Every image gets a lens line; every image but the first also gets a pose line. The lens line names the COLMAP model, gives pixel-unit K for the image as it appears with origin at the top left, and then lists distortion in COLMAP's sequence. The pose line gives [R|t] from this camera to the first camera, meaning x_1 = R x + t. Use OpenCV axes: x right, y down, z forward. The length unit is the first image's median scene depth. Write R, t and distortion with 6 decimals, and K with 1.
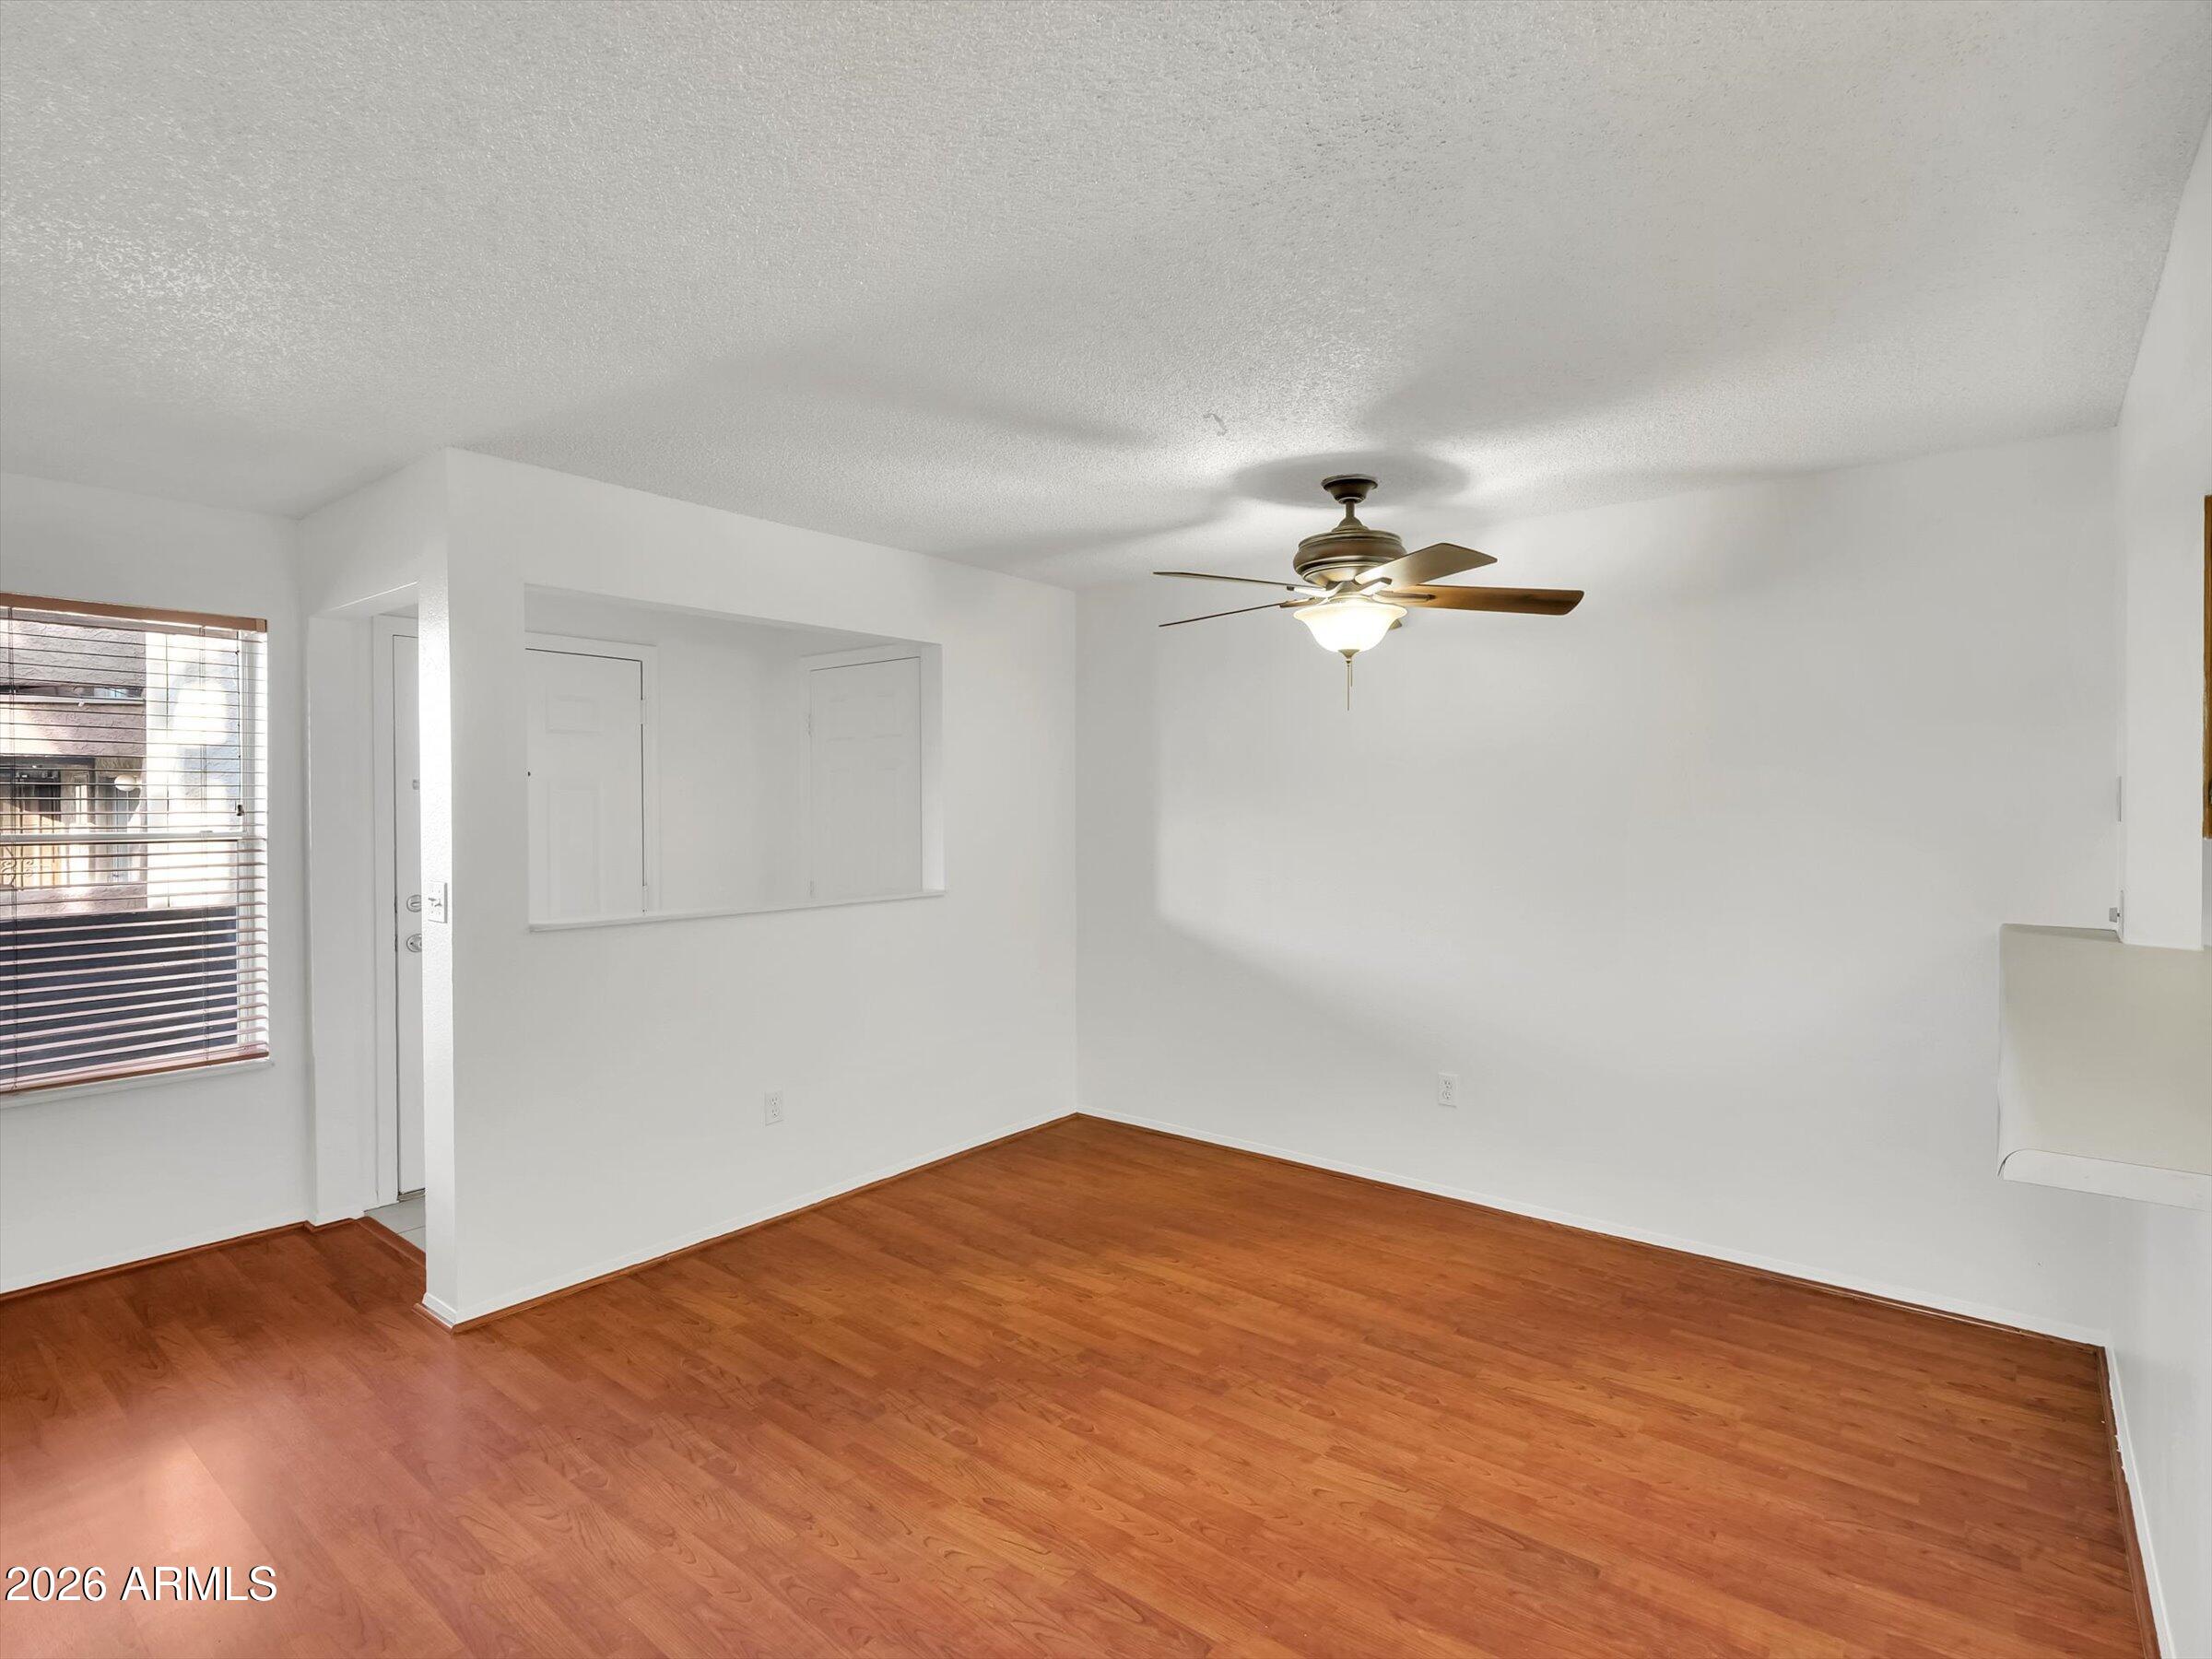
lens RADIAL K [[1083.8, 0, 1101.9], [0, 1083.8, 824.7], [0, 0, 1]] dist [0.003746, 0.000248]
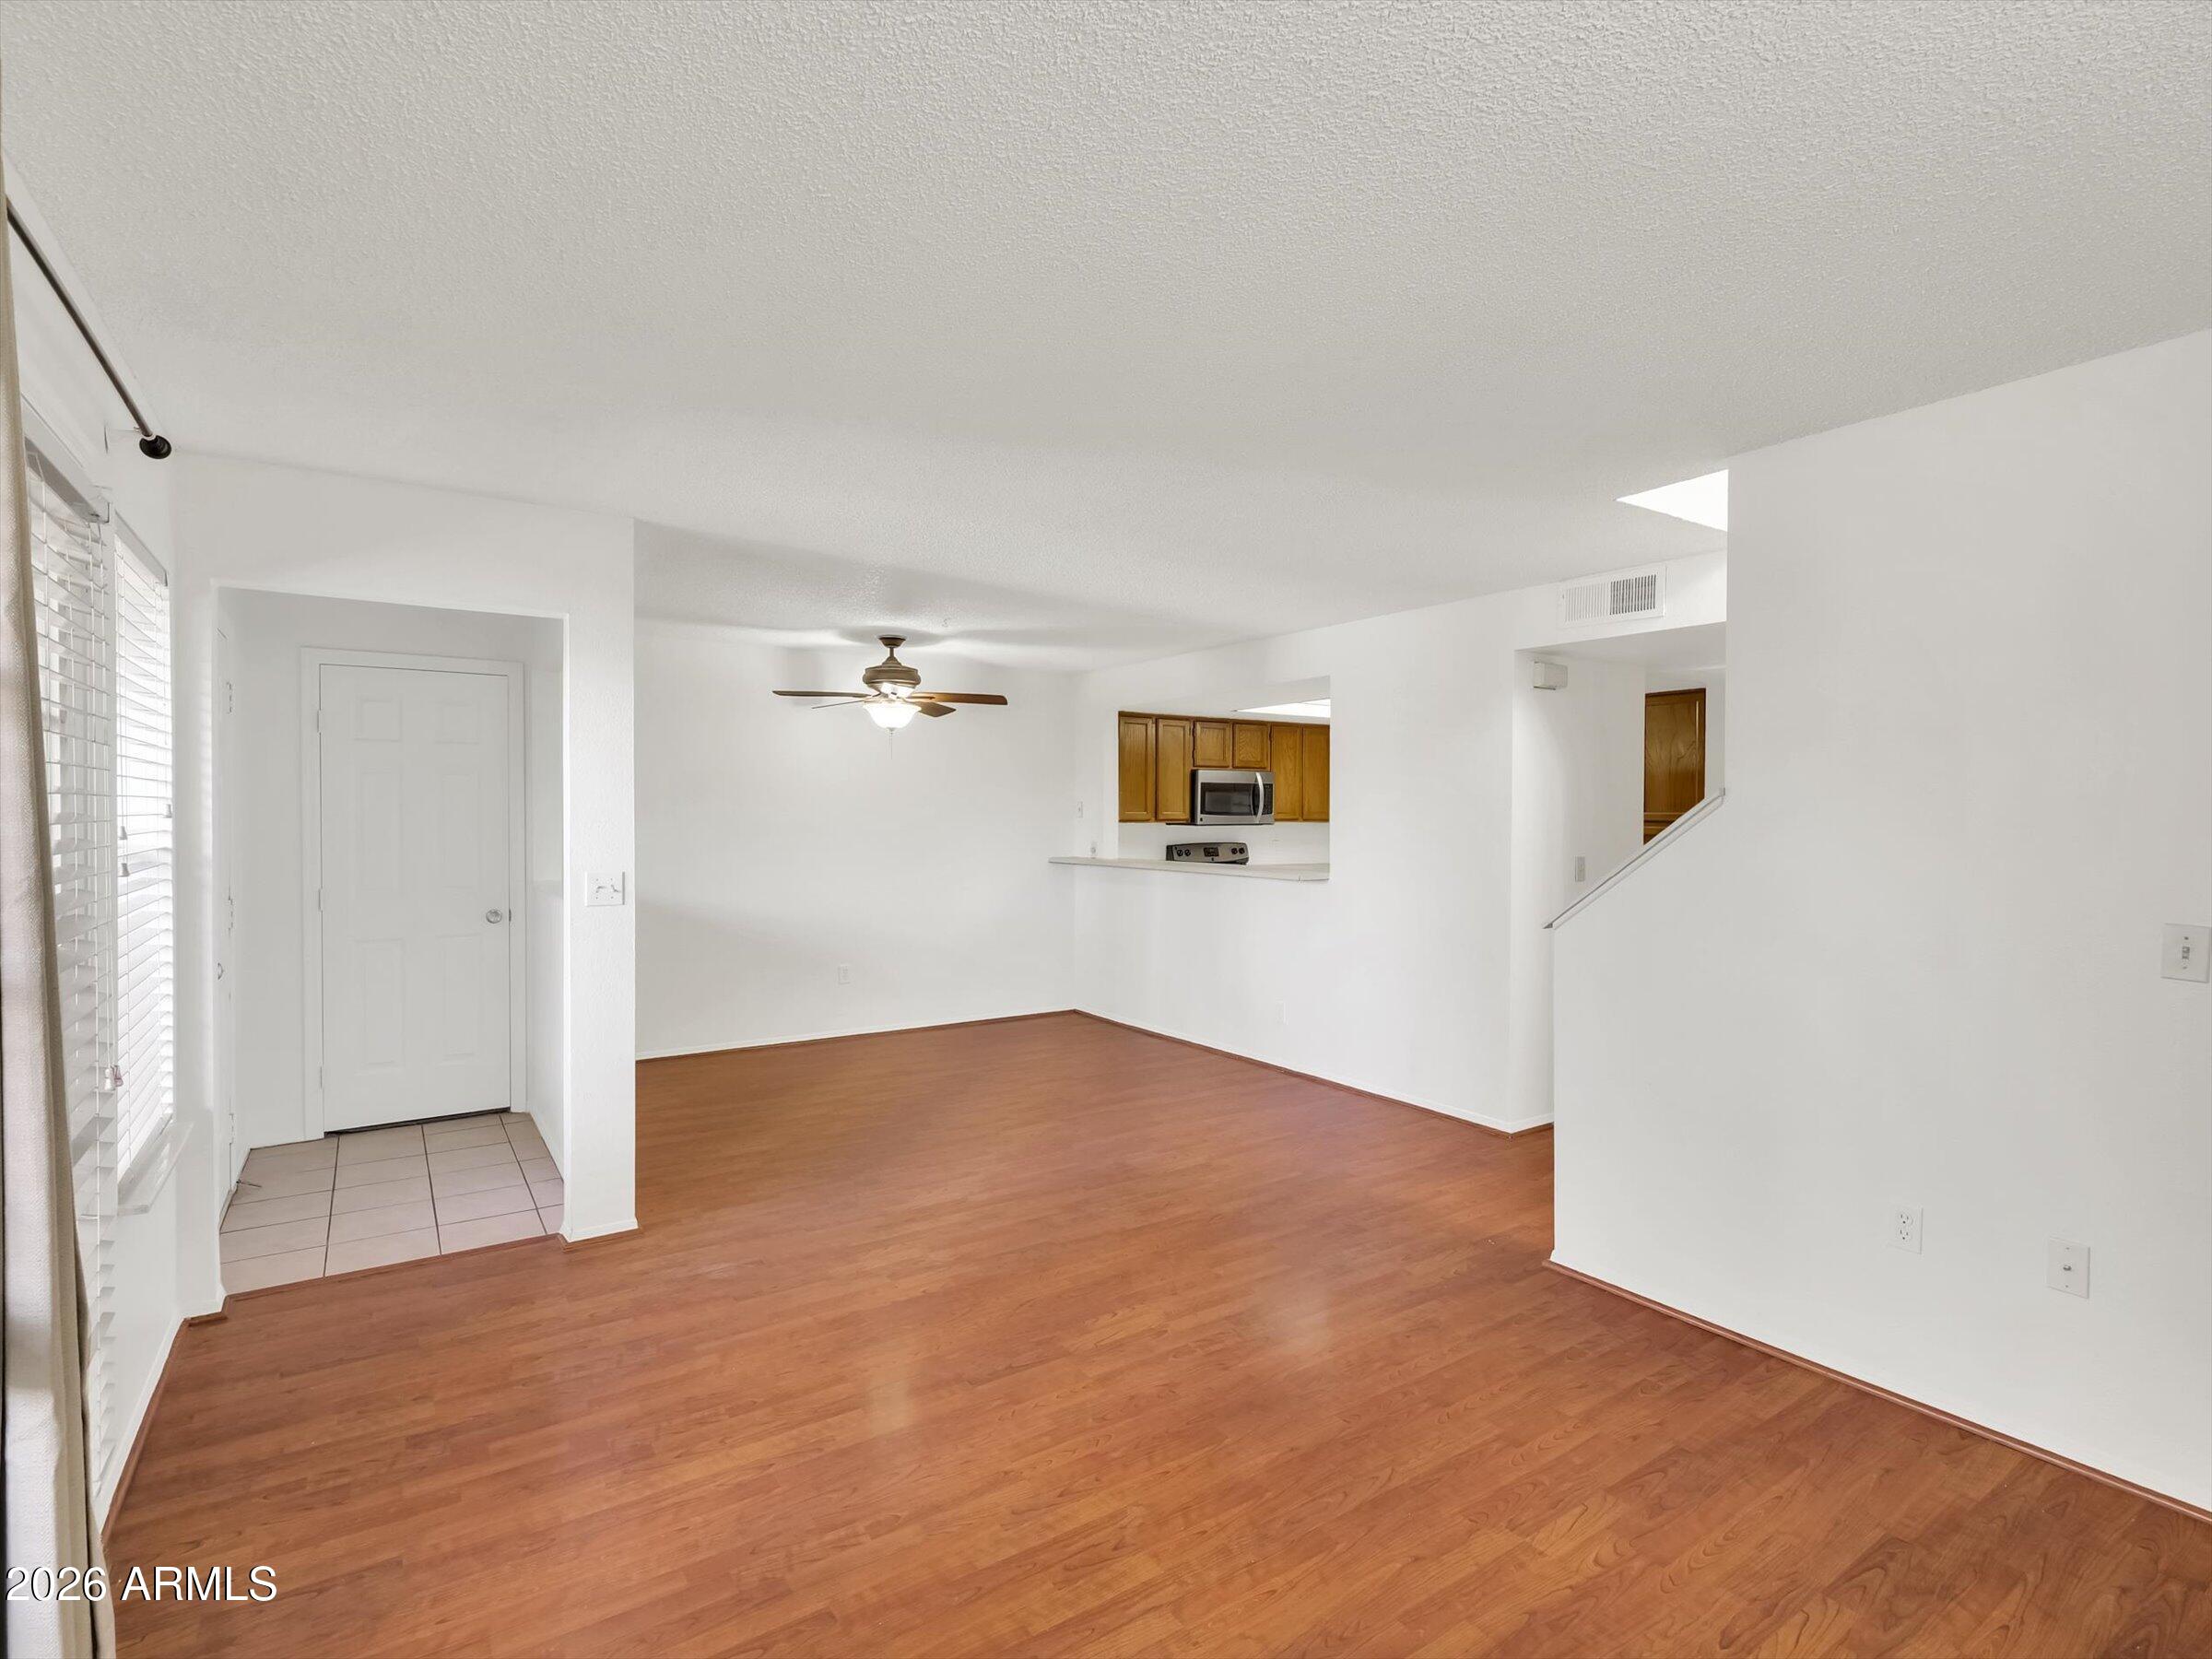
lens RADIAL K [[1083.8, 0, 1097.1], [0, 1083.8, 821.4], [0, 0, 1]] dist [0.003746, 0.000248]
pose [[0.285552, -0.005731, 0.958346, -1.622838], [0.015016, 0.999886, 0.001506, 0.003849], [-0.958246, 0.013961, 0.285605, 0.140374]]
